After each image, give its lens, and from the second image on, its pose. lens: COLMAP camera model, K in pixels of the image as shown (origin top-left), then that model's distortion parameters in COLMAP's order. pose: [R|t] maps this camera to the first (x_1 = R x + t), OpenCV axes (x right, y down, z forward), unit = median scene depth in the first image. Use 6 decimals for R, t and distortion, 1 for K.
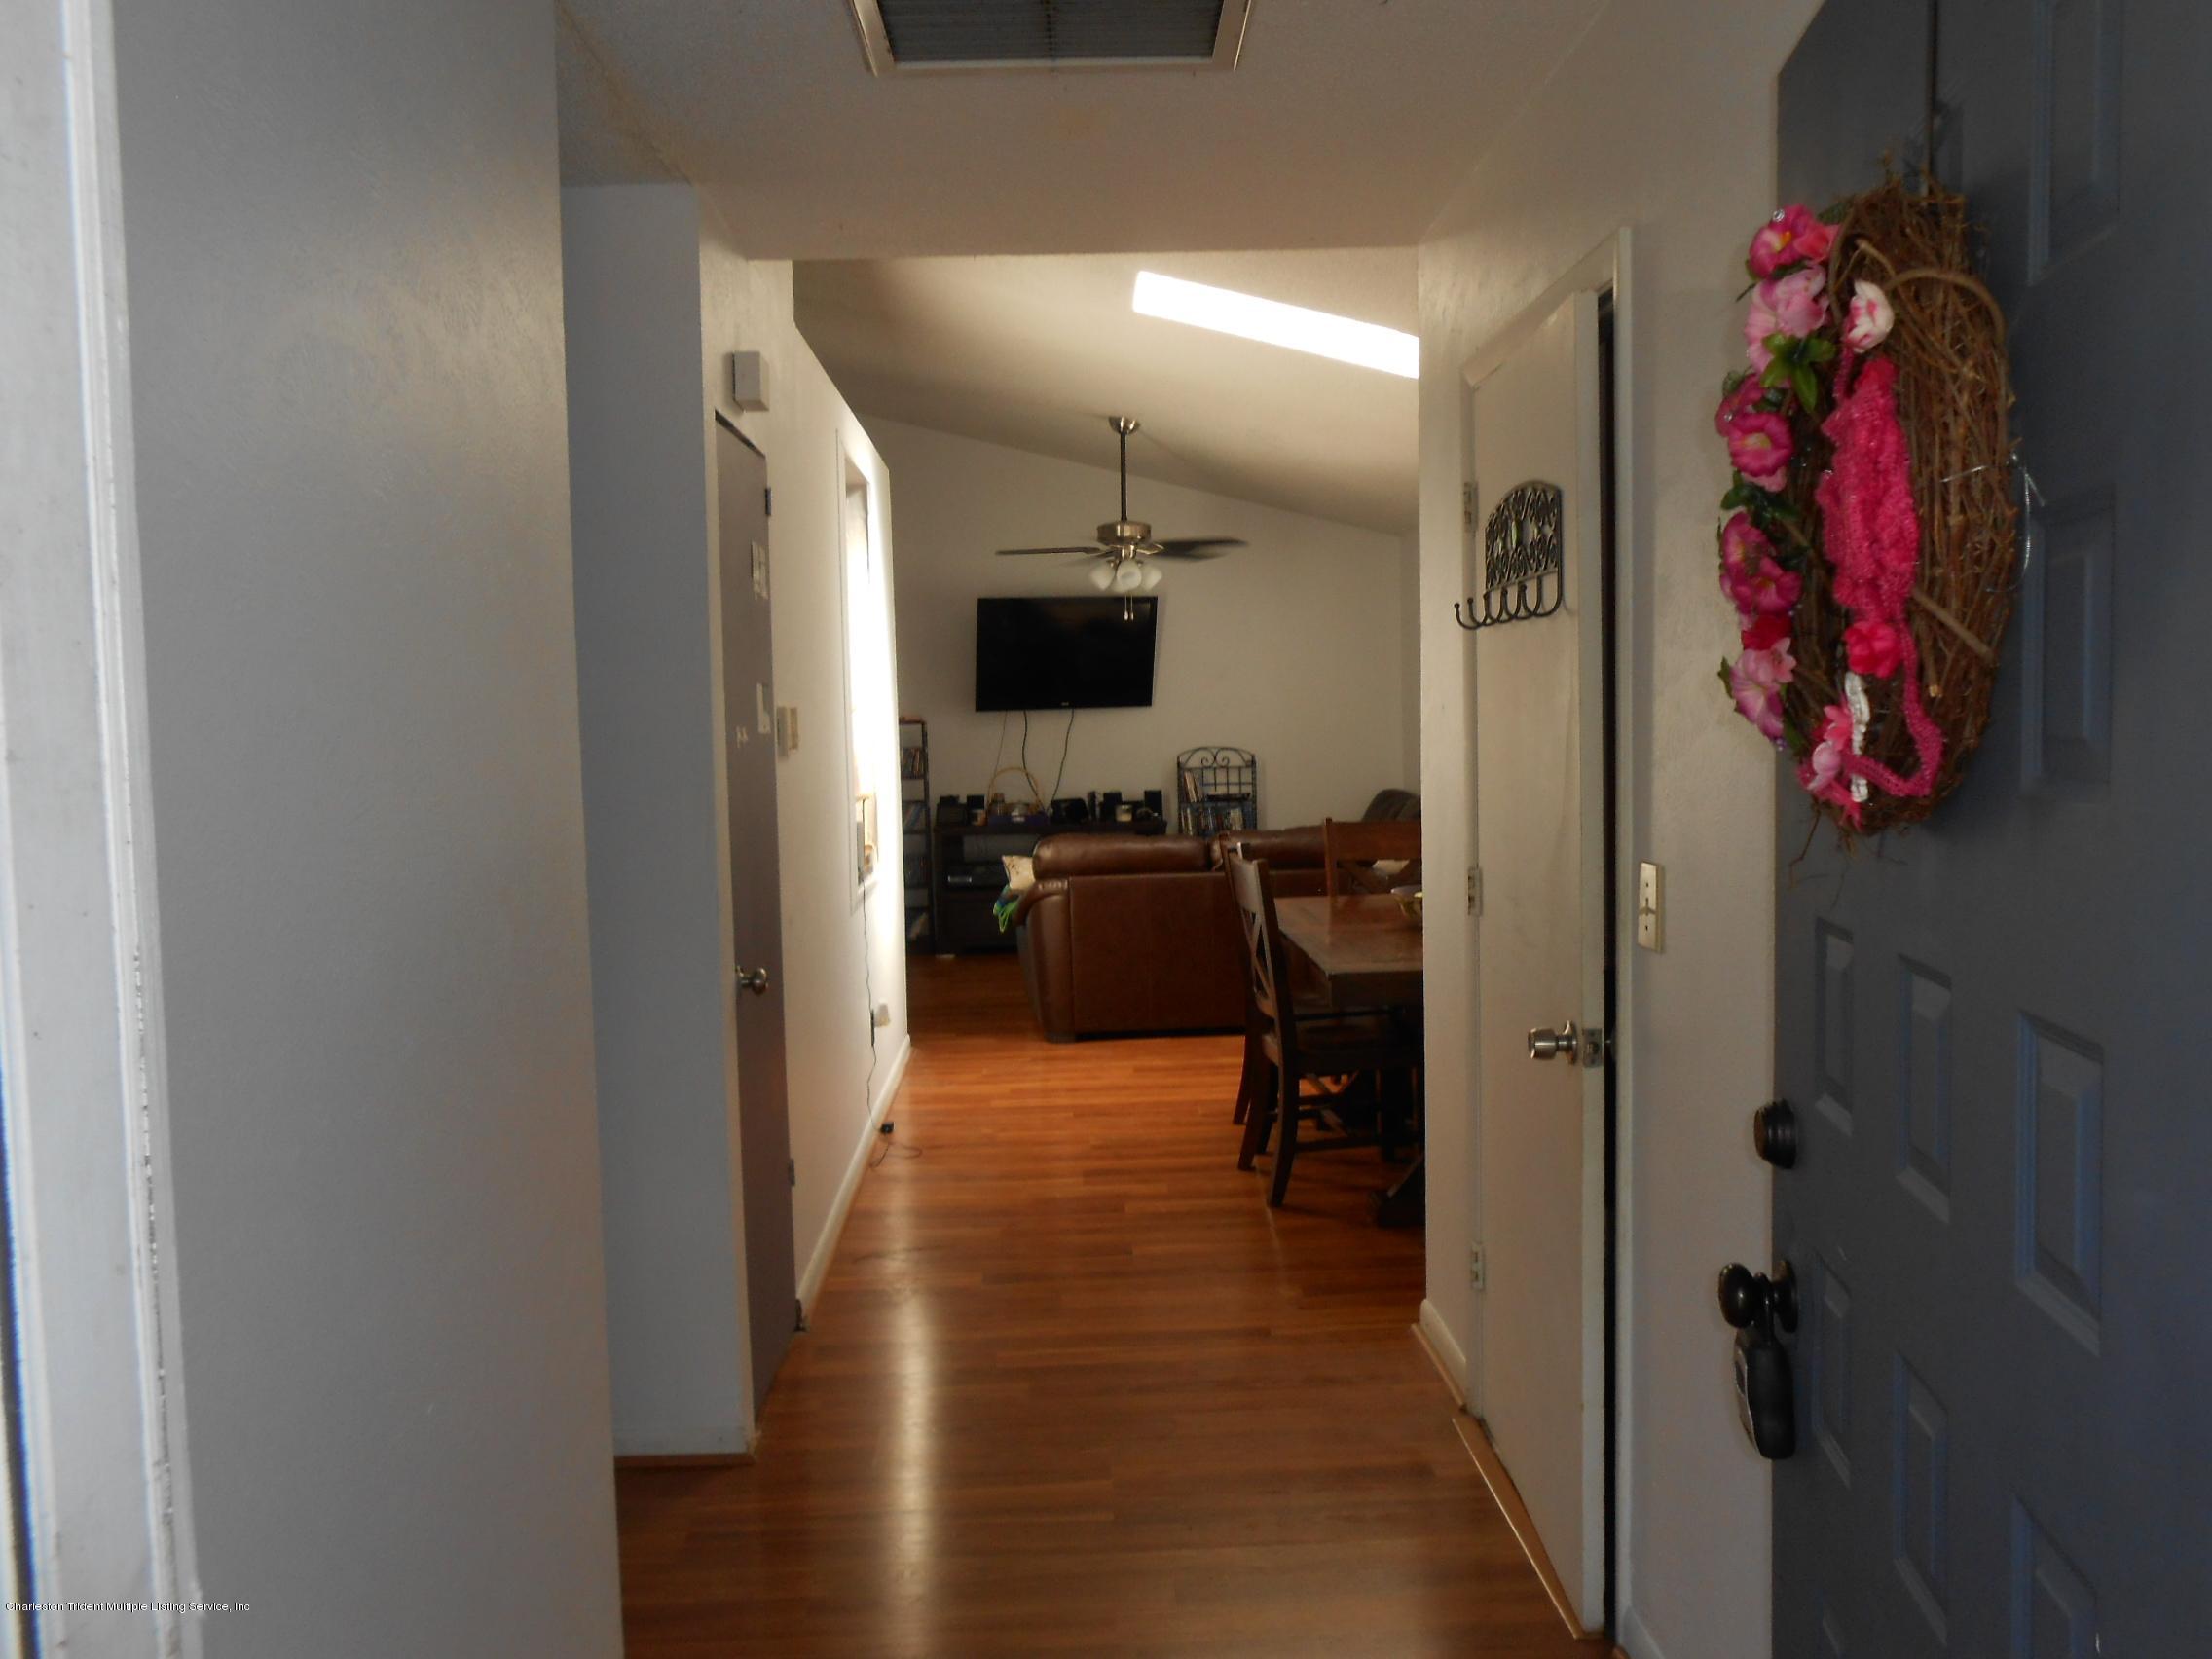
lens RADIAL K [[1716.4, 0, 1106.0], [0, 1716.4, 829.5], [0, 0, 1]] dist [-0.030412, 0.000749]
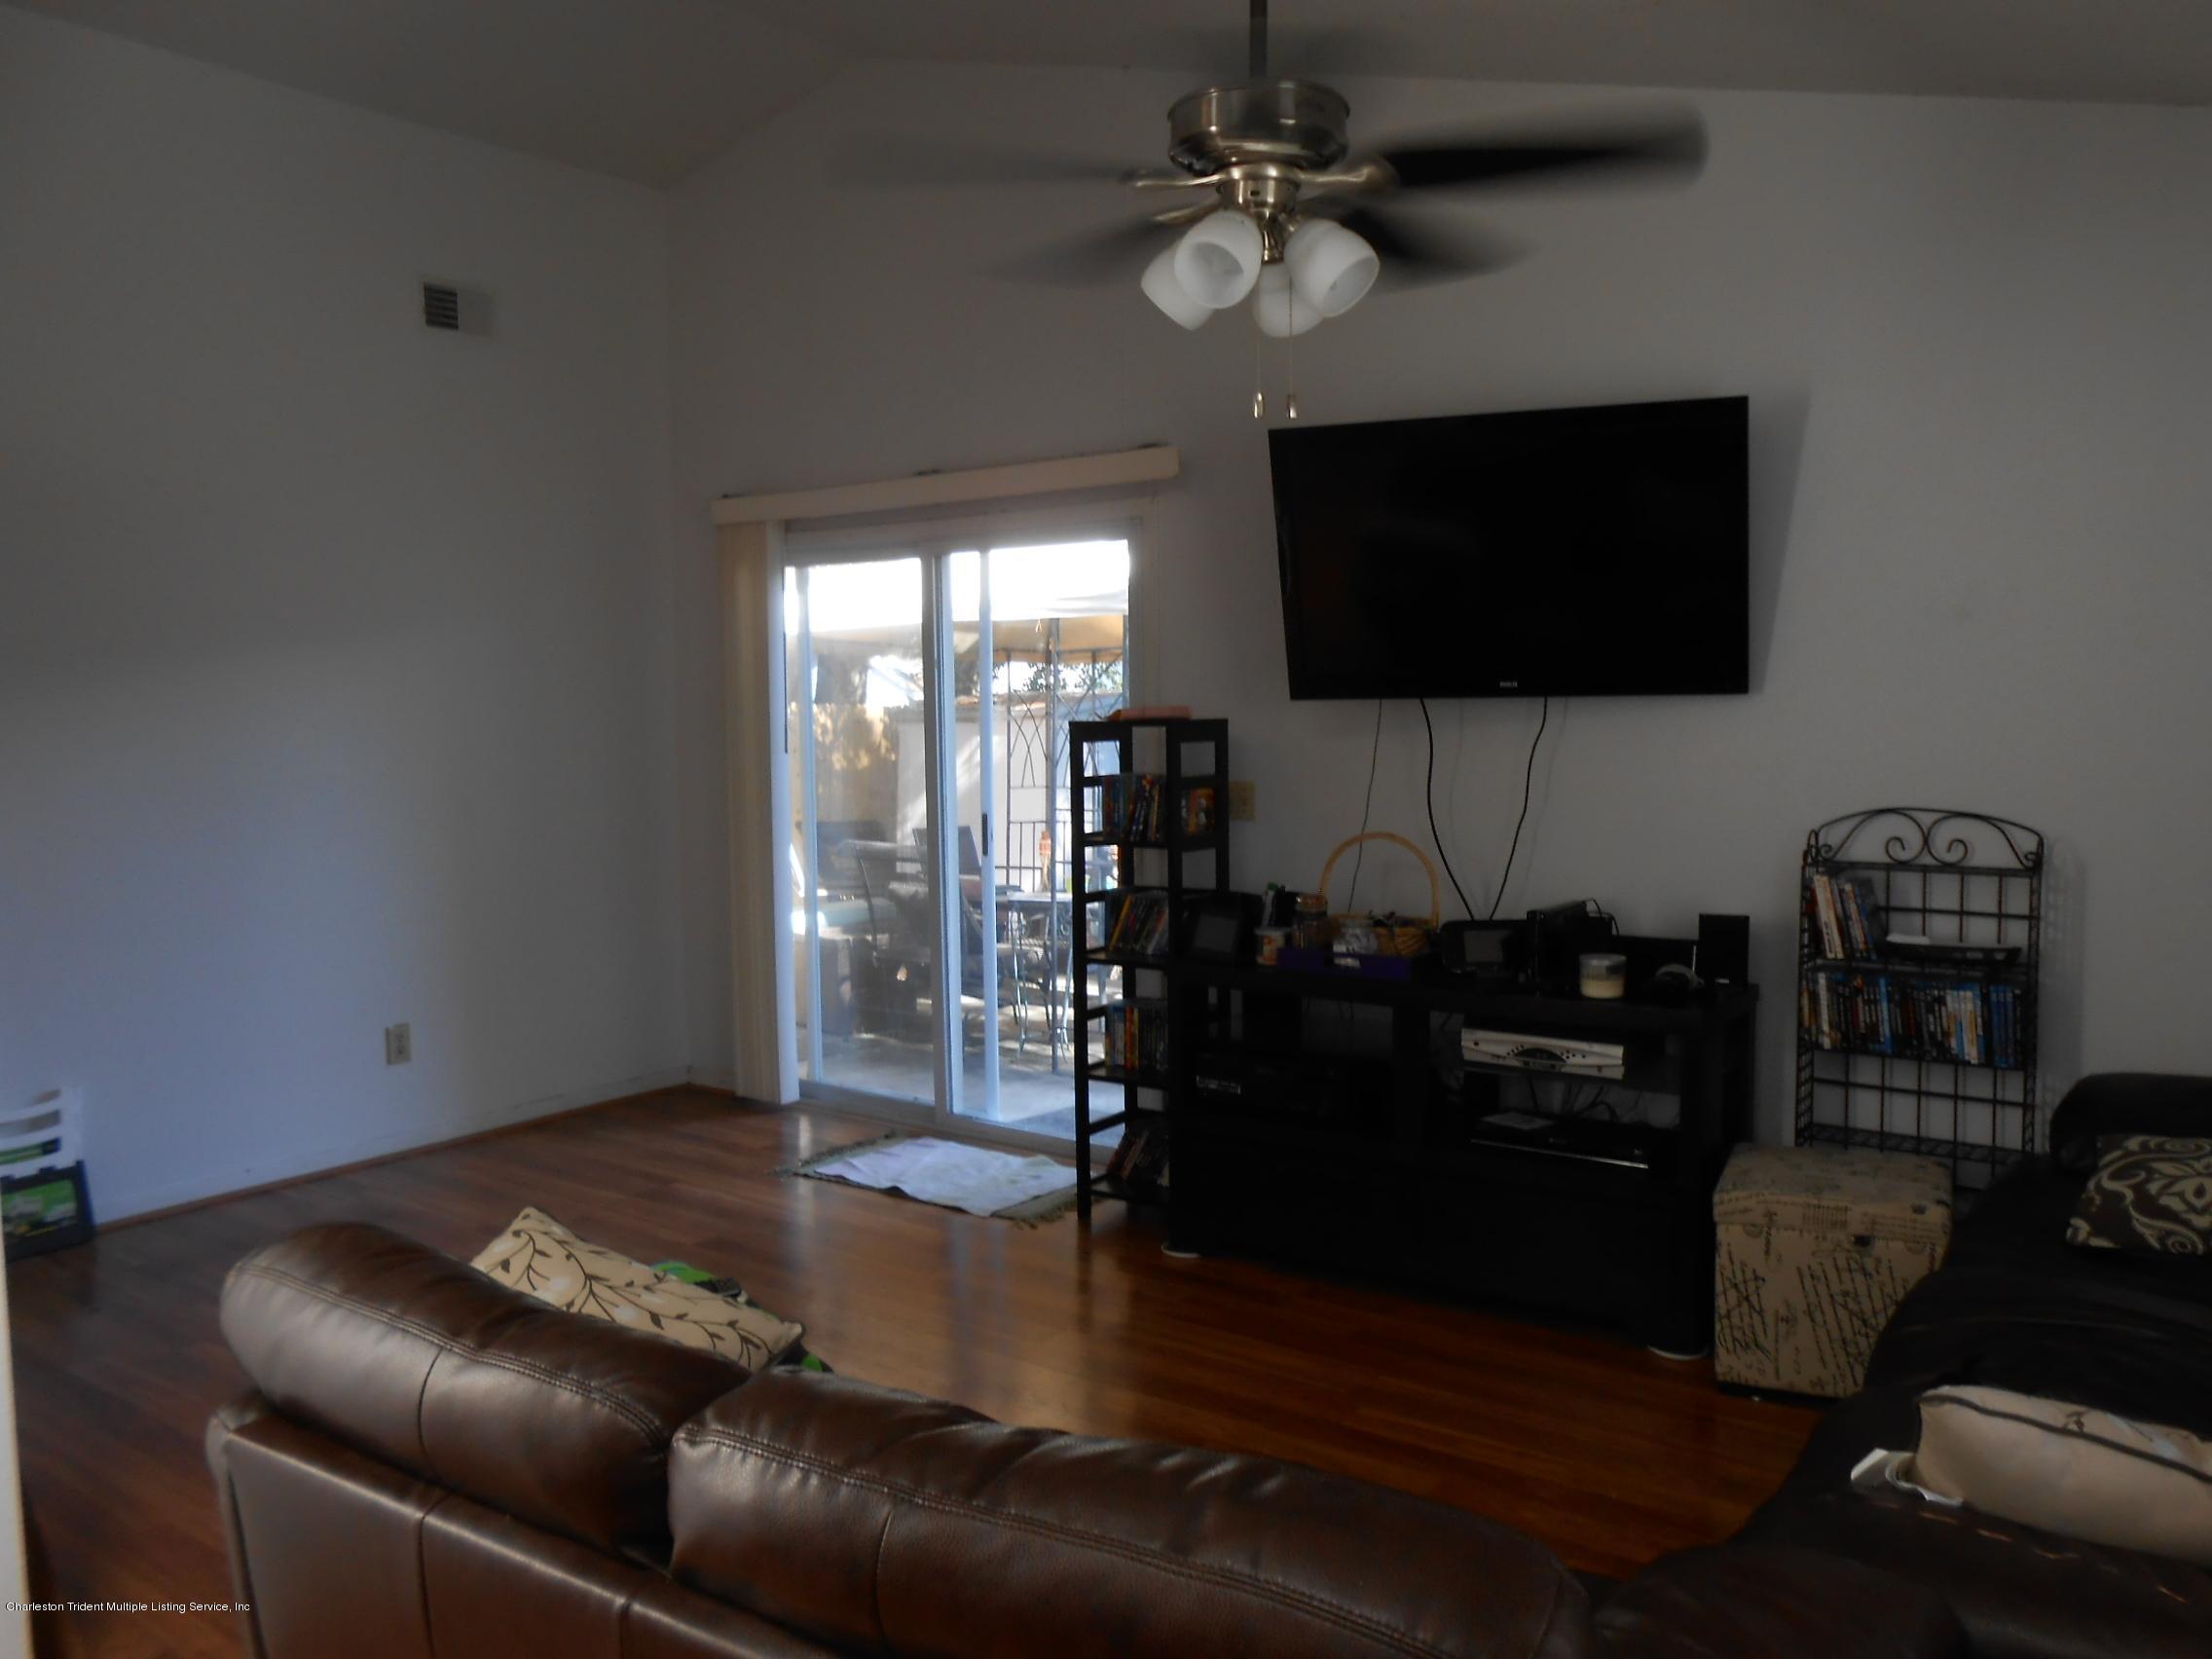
lens RADIAL K [[1716.4, 0, 1106.0], [0, 1716.4, 829.5], [0, 0, 1]] dist [-0.030412, 0.000749]
pose [[0.773490, 0.063637, -0.630606, 0.161157], [-0.055375, 0.997927, 0.032783, -0.047578], [0.631385, 0.009563, 0.775410, 0.635258]]
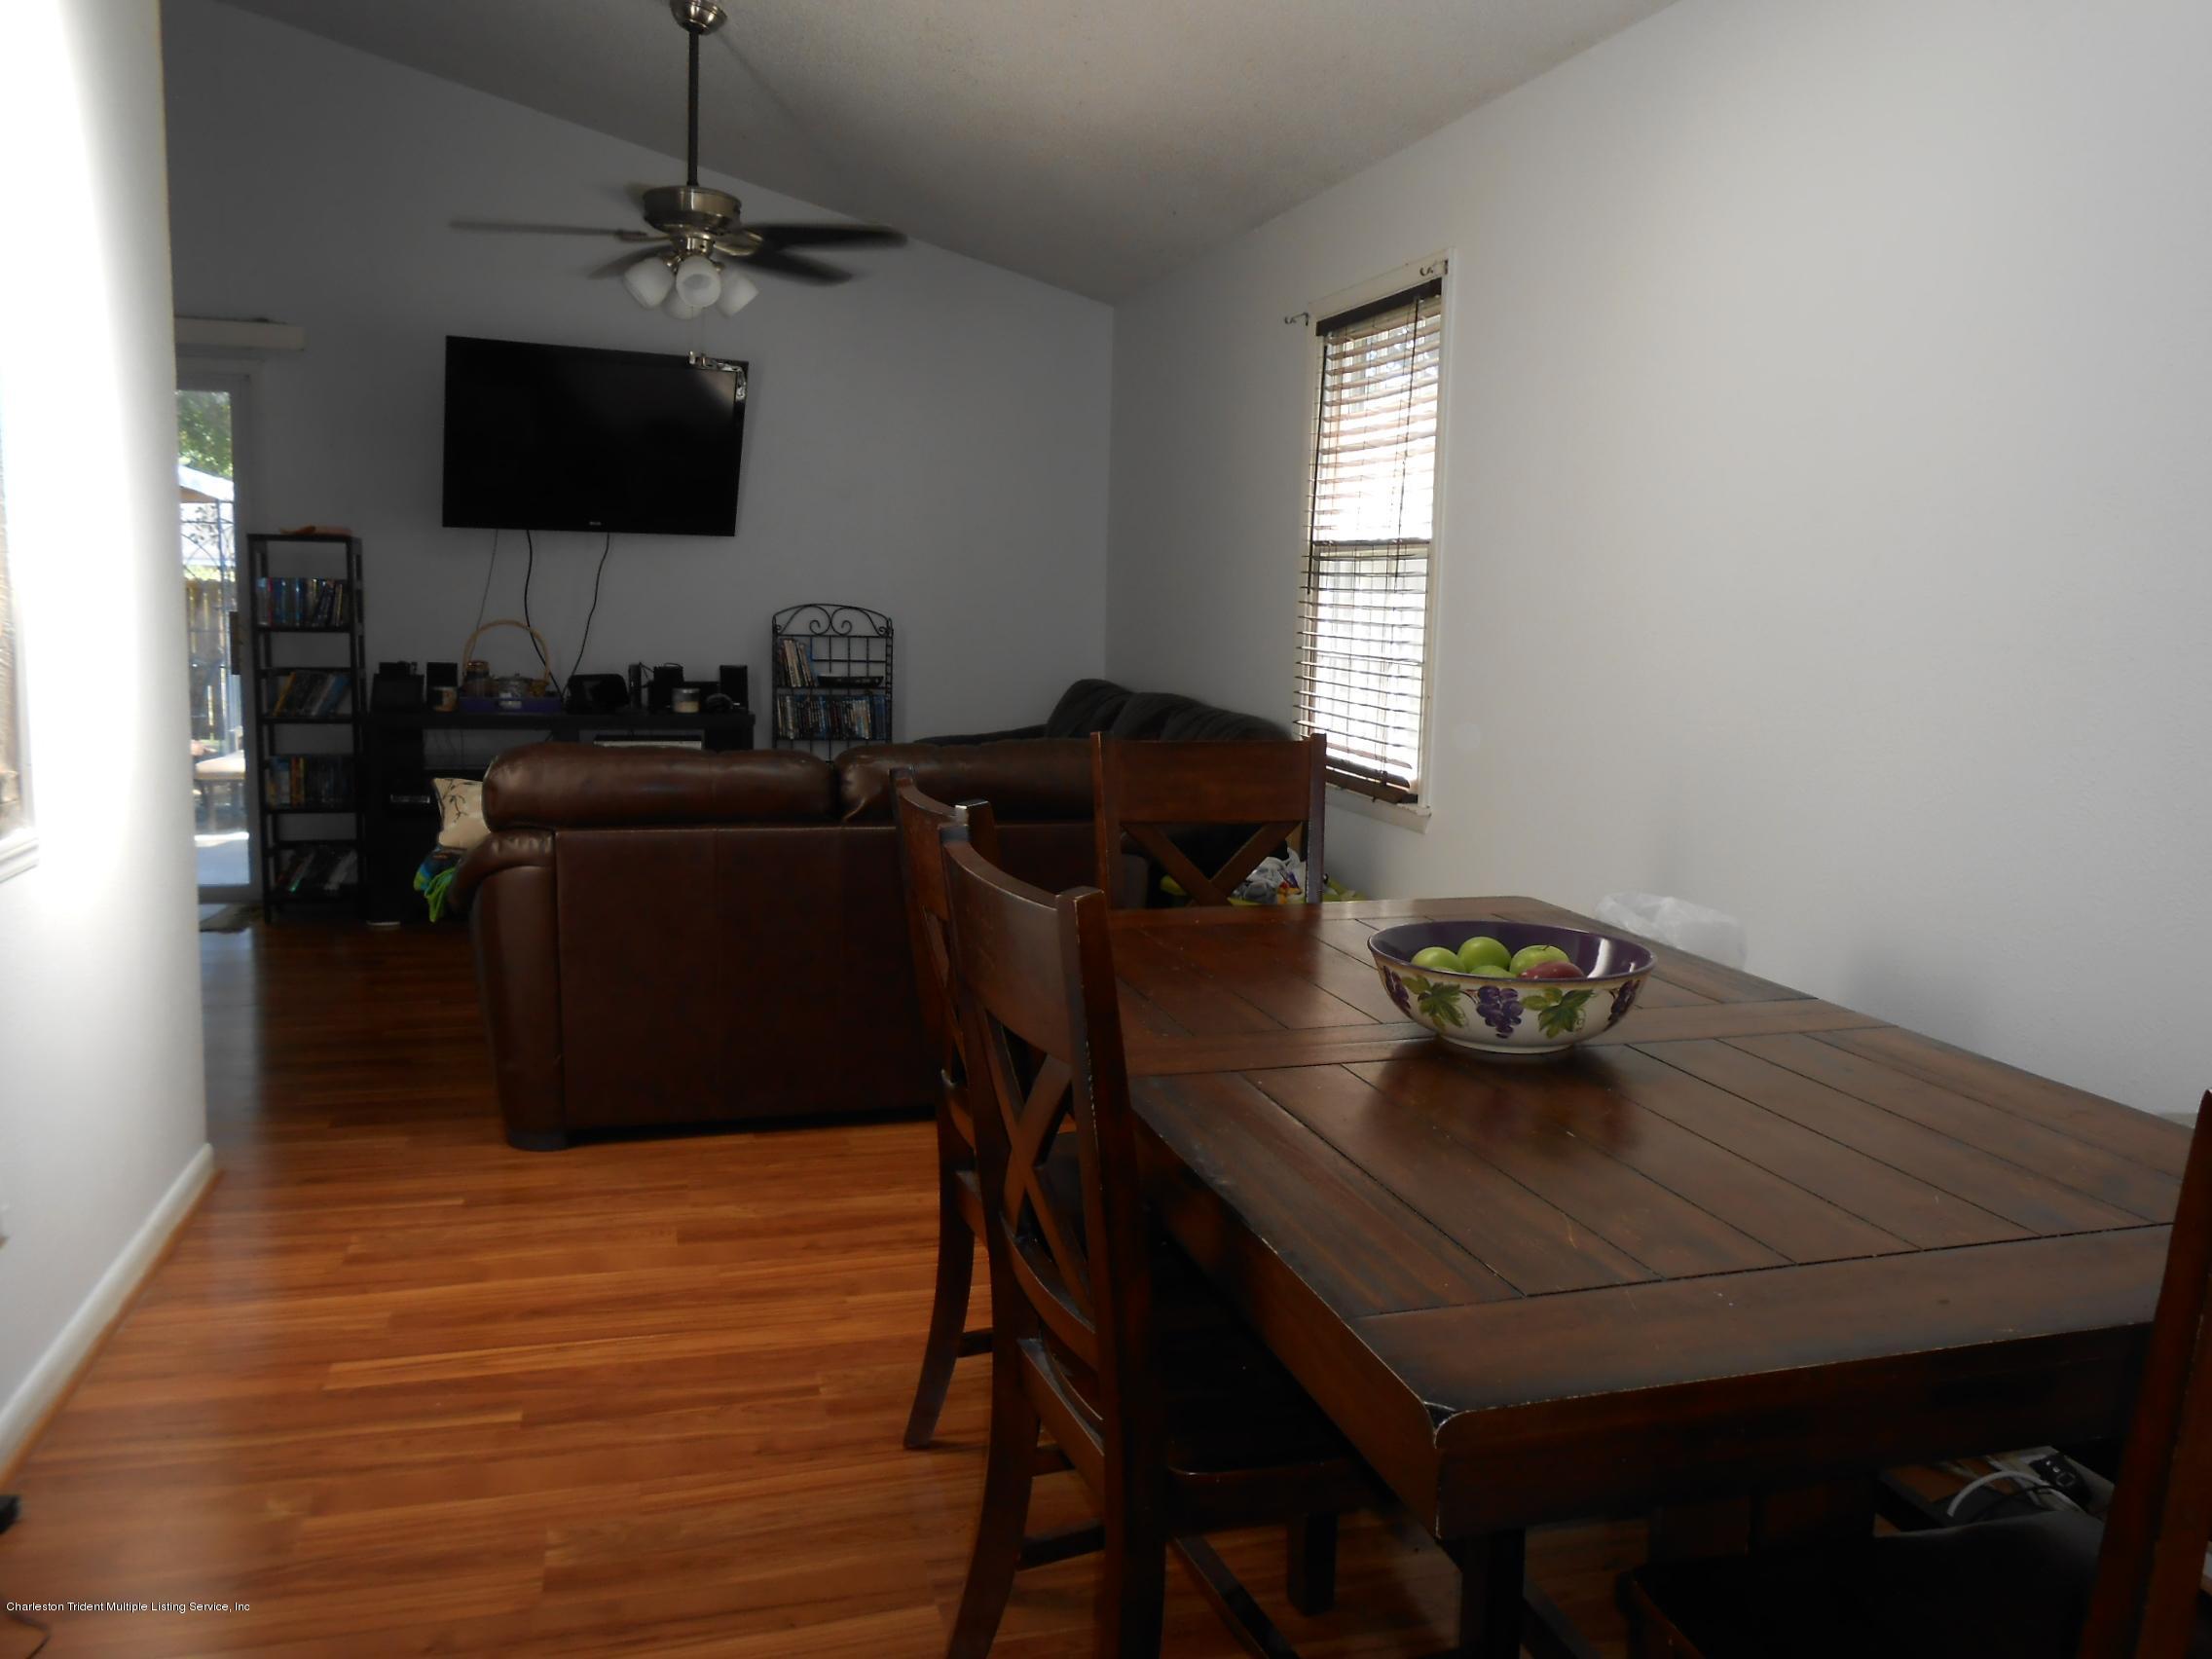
lens RADIAL K [[1716.4, 0, 1106.0], [0, 1716.4, 829.5], [0, 0, 1]] dist [-0.030412, 0.000749]
pose [[0.970756, 0.019294, 0.239292, 0.010551], [-0.034815, 0.997542, 0.060805, -0.005779], [-0.237531, -0.067357, 0.969042, 0.343173]]
